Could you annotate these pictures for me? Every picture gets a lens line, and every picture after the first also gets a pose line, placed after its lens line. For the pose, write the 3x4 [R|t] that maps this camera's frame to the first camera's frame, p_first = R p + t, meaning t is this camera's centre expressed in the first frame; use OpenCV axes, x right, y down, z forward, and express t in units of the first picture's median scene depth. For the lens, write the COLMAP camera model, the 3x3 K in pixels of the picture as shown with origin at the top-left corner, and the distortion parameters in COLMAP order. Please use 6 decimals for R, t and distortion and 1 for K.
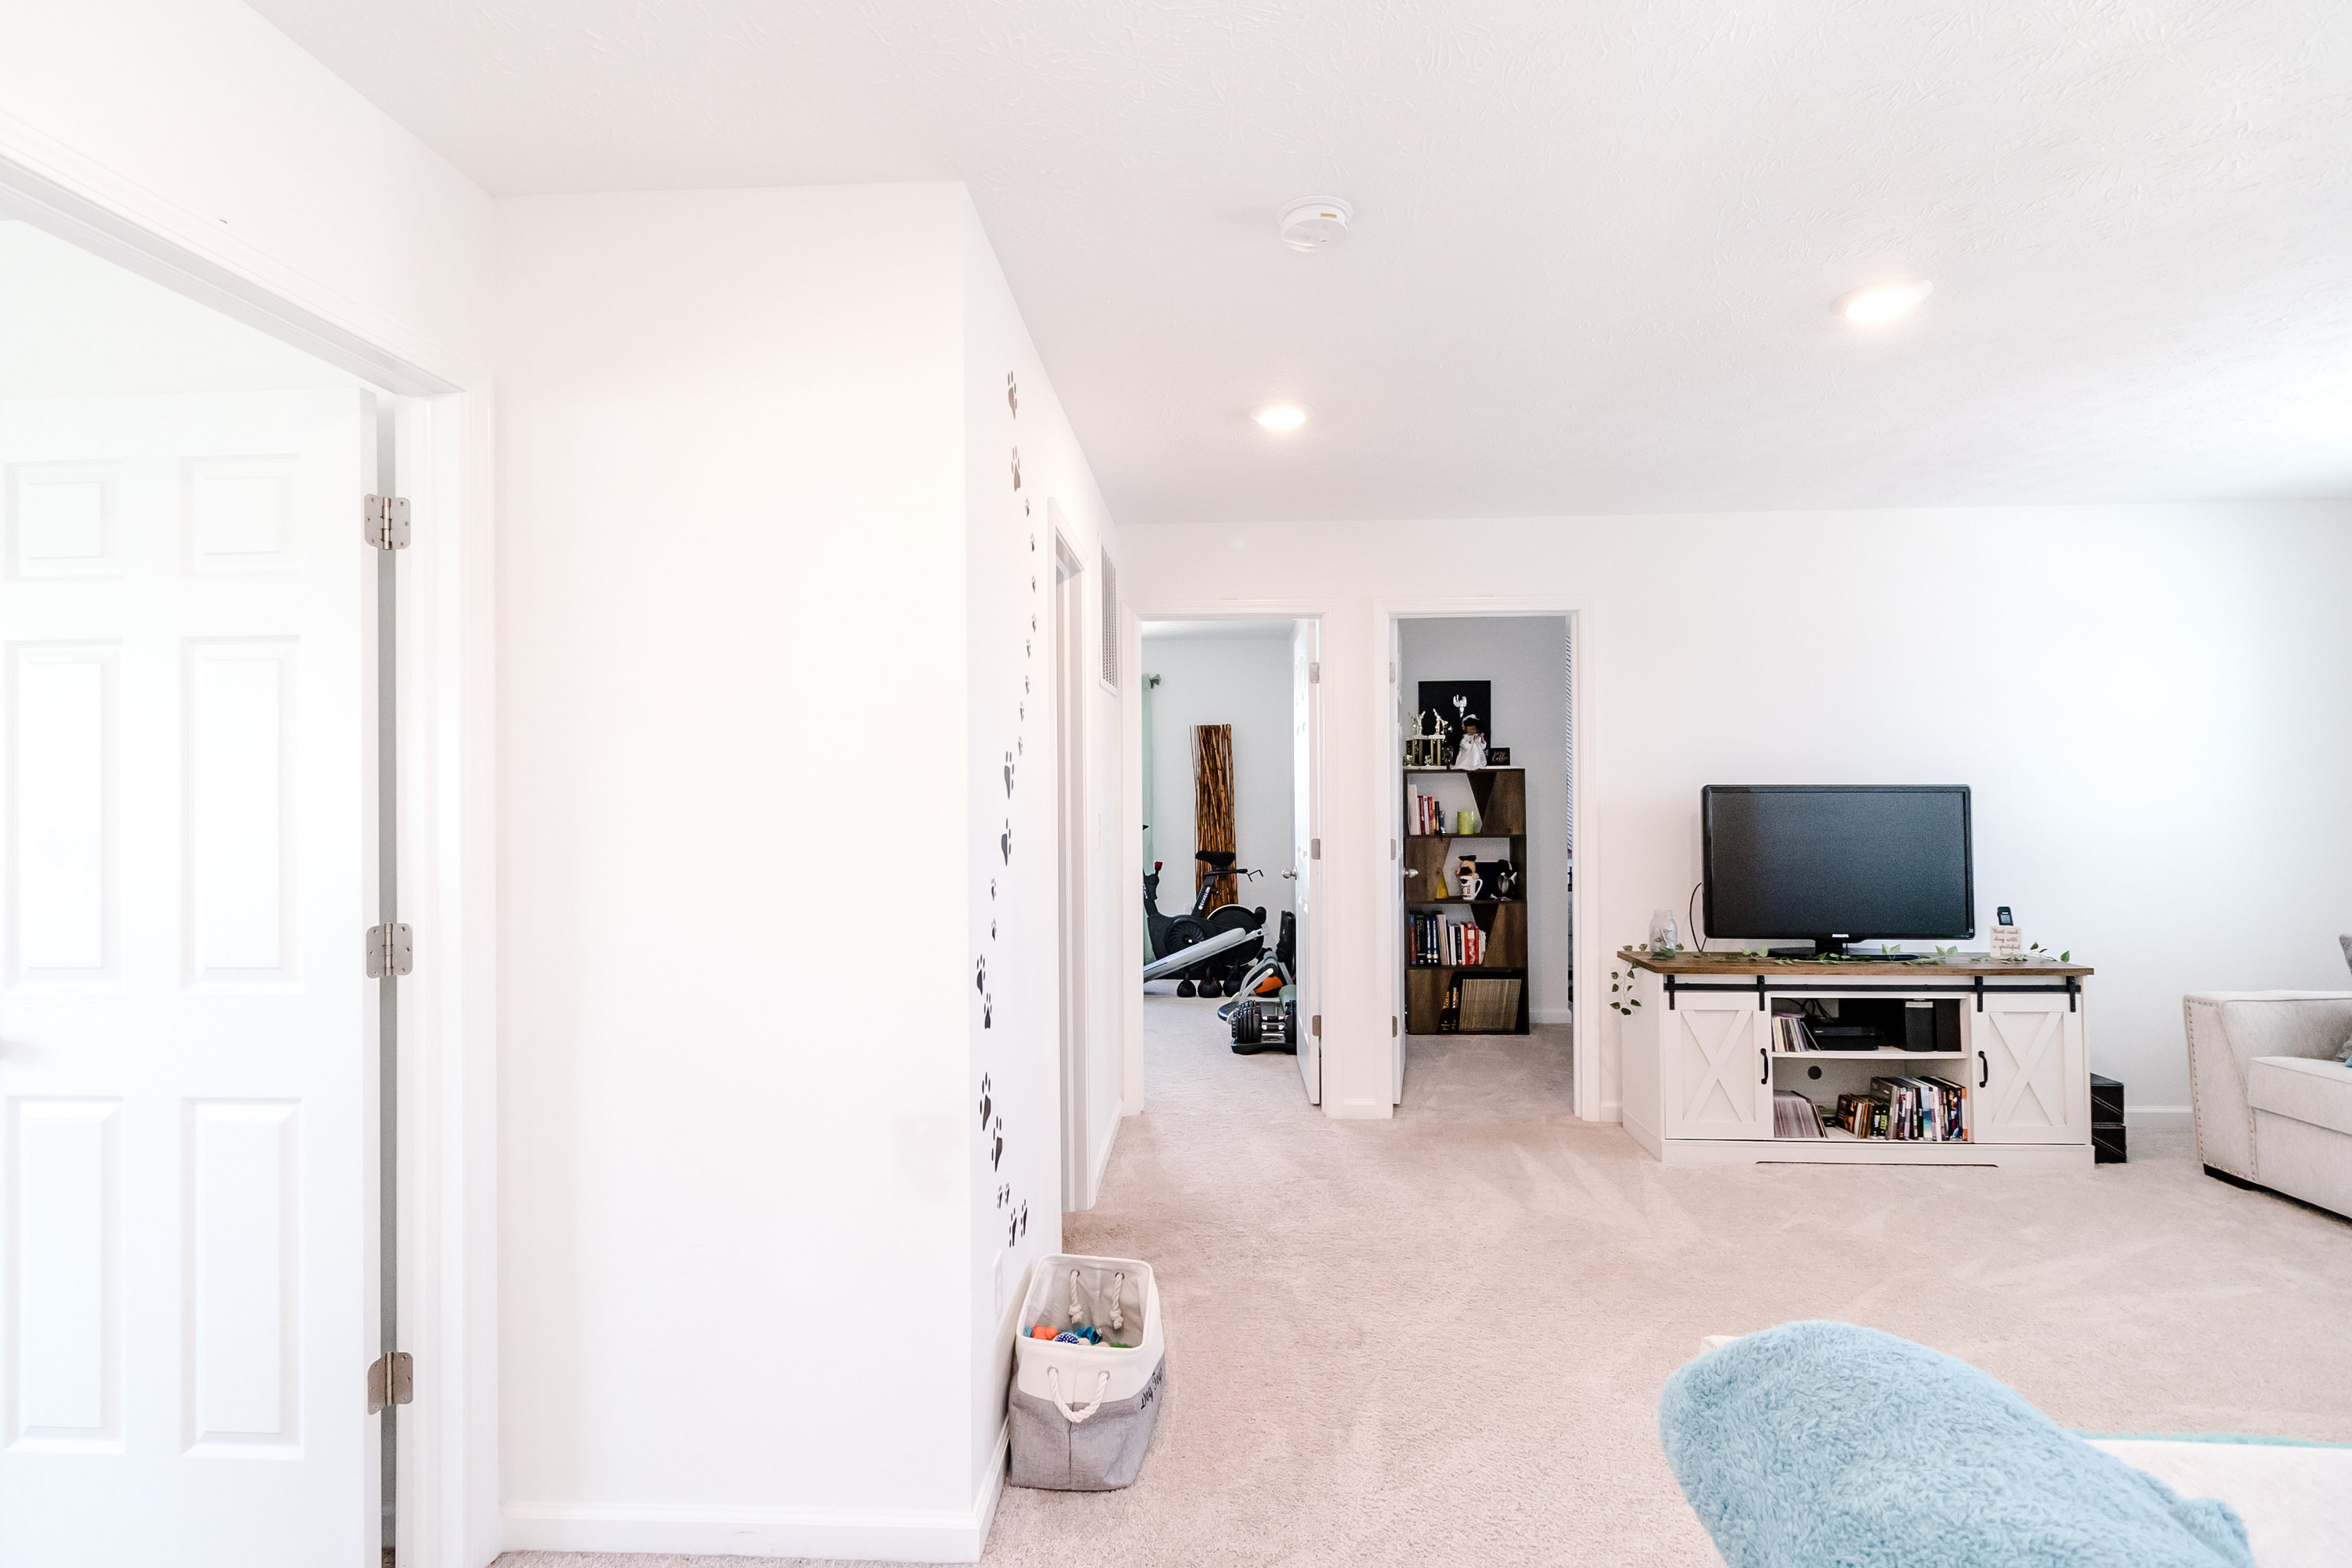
lens RADIAL K [[1083.5, 0, 1171.7], [0, 1083.5, 786.0], [0, 0, 1]] dist [0.001335, -0.000201]
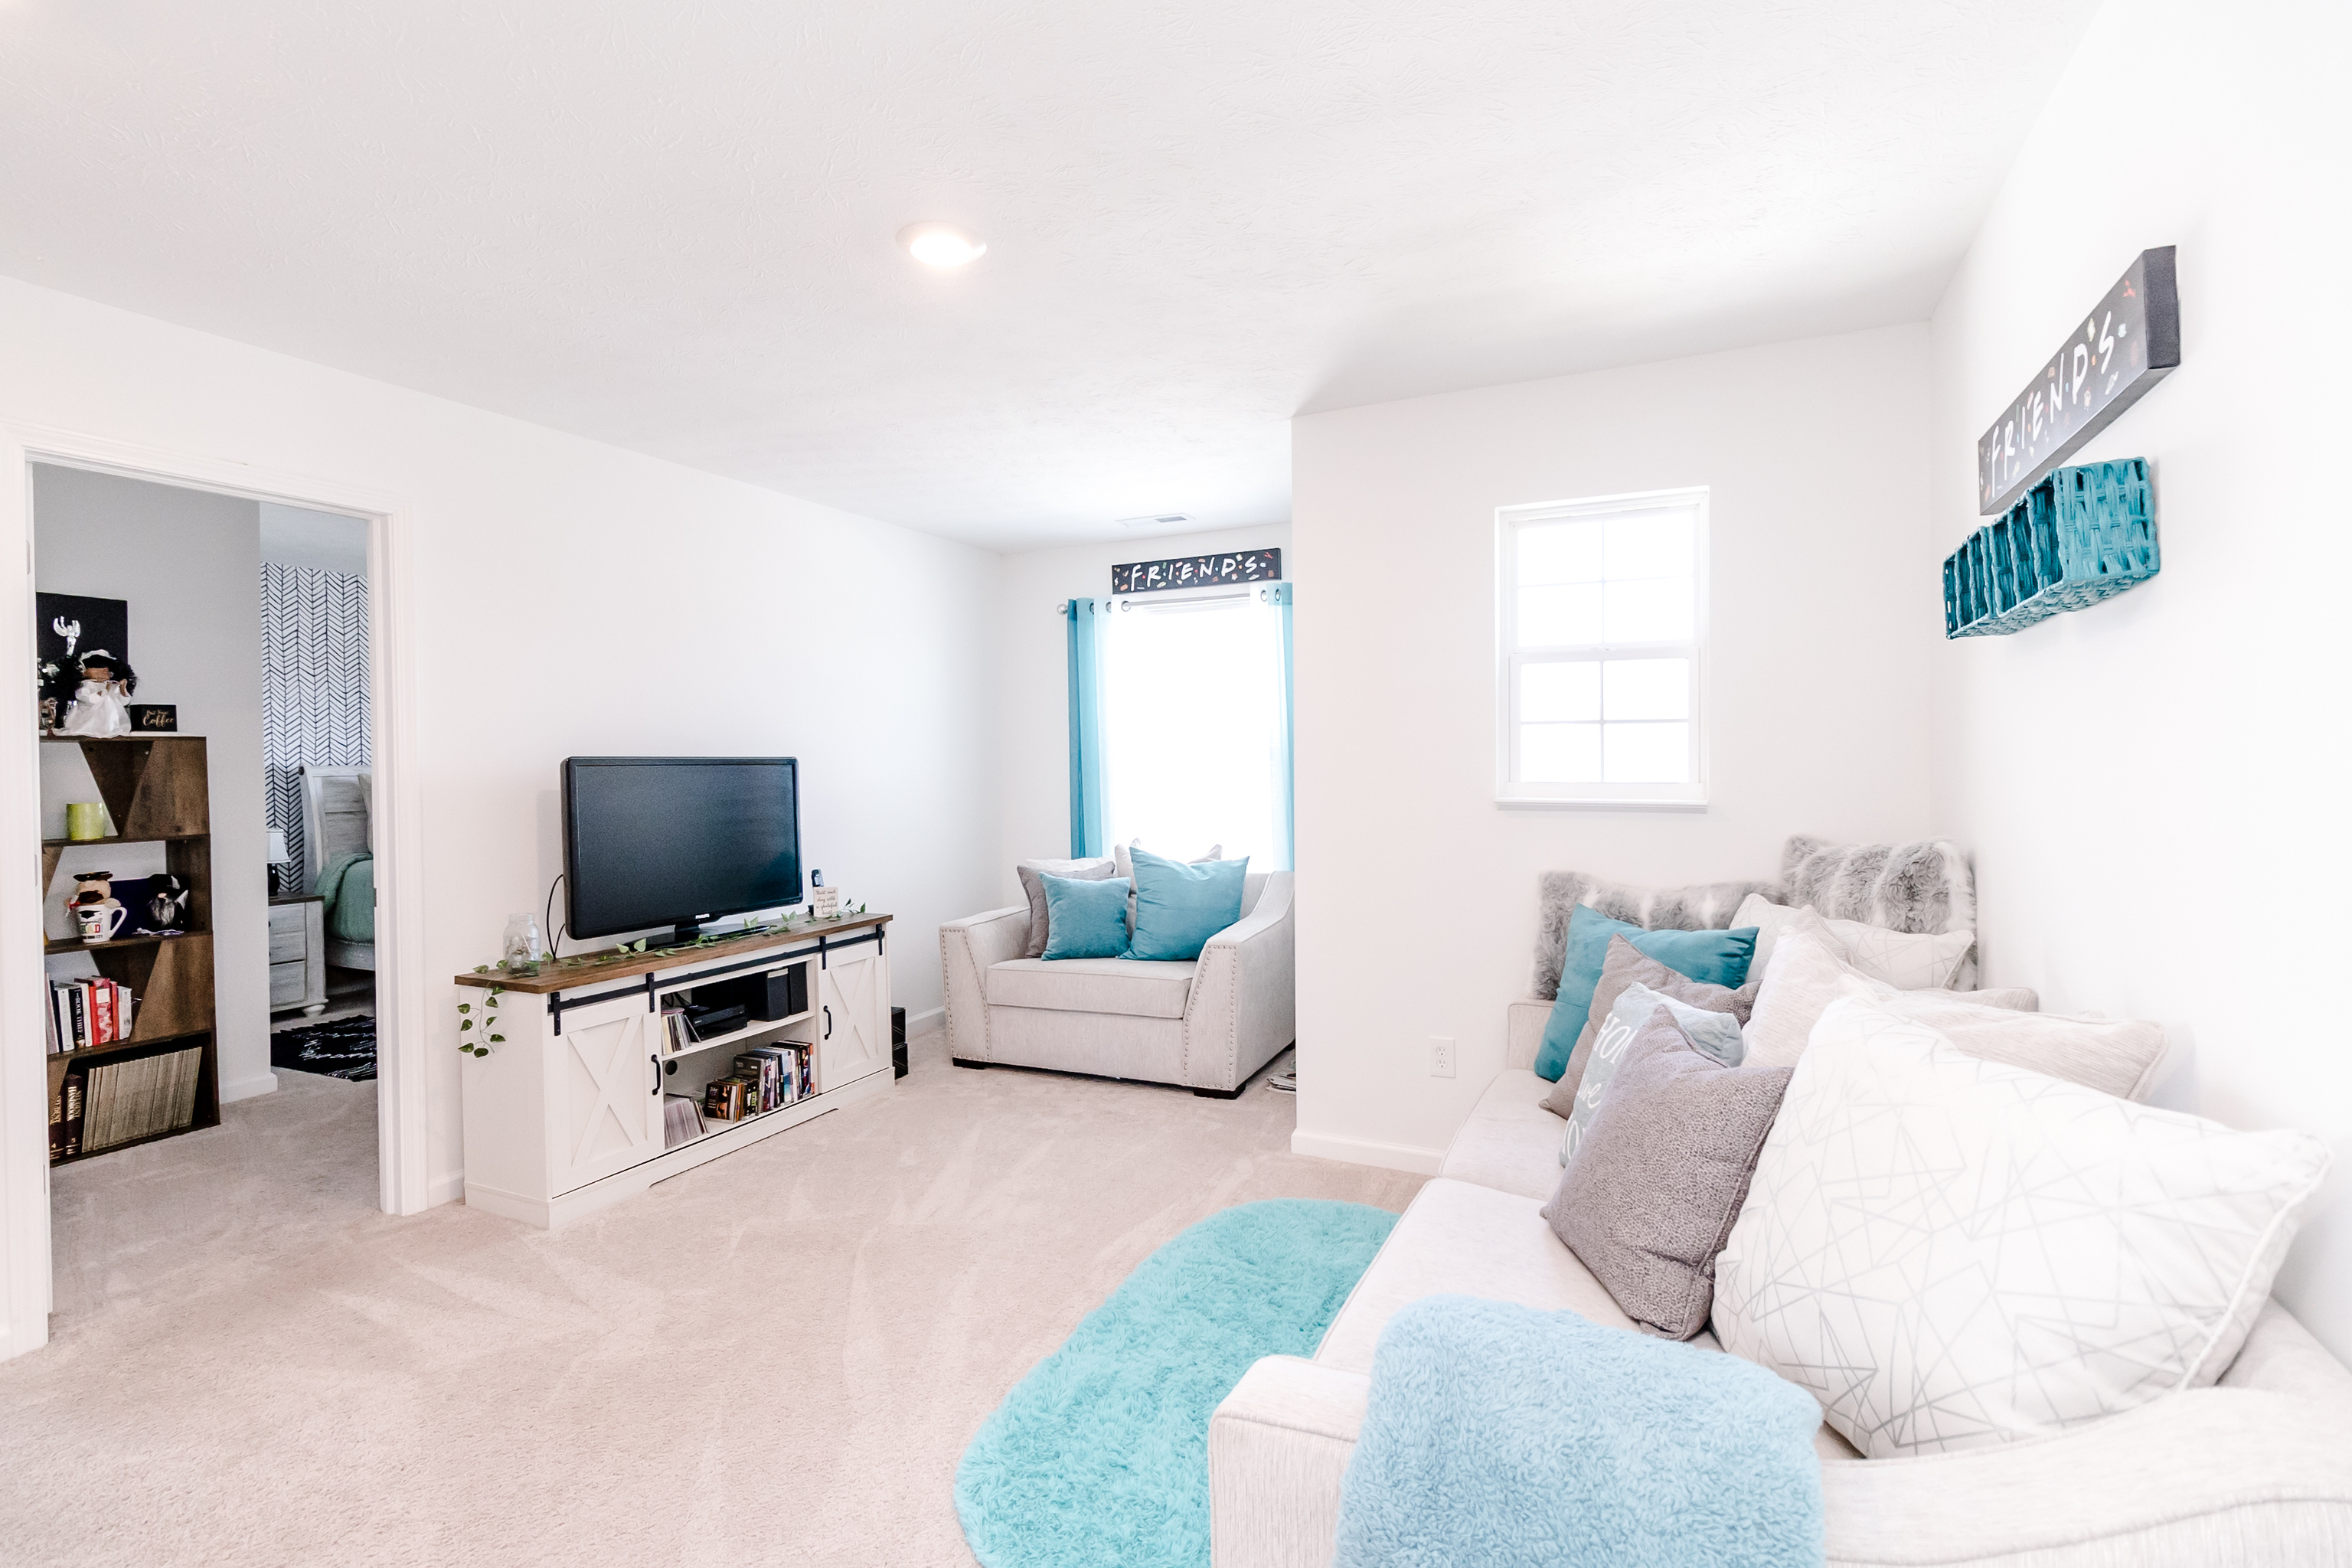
lens RADIAL K [[1083.5, 0, 1179.0], [0, 1083.5, 779.7], [0, 0, 1]] dist [0.001335, -0.000201]
pose [[0.388289, -0.017185, 0.921378, -0.092153], [0.008199, 0.999851, 0.015194, 0.008085], [-0.921501, 0.001655, 0.388372, 0.250824]]
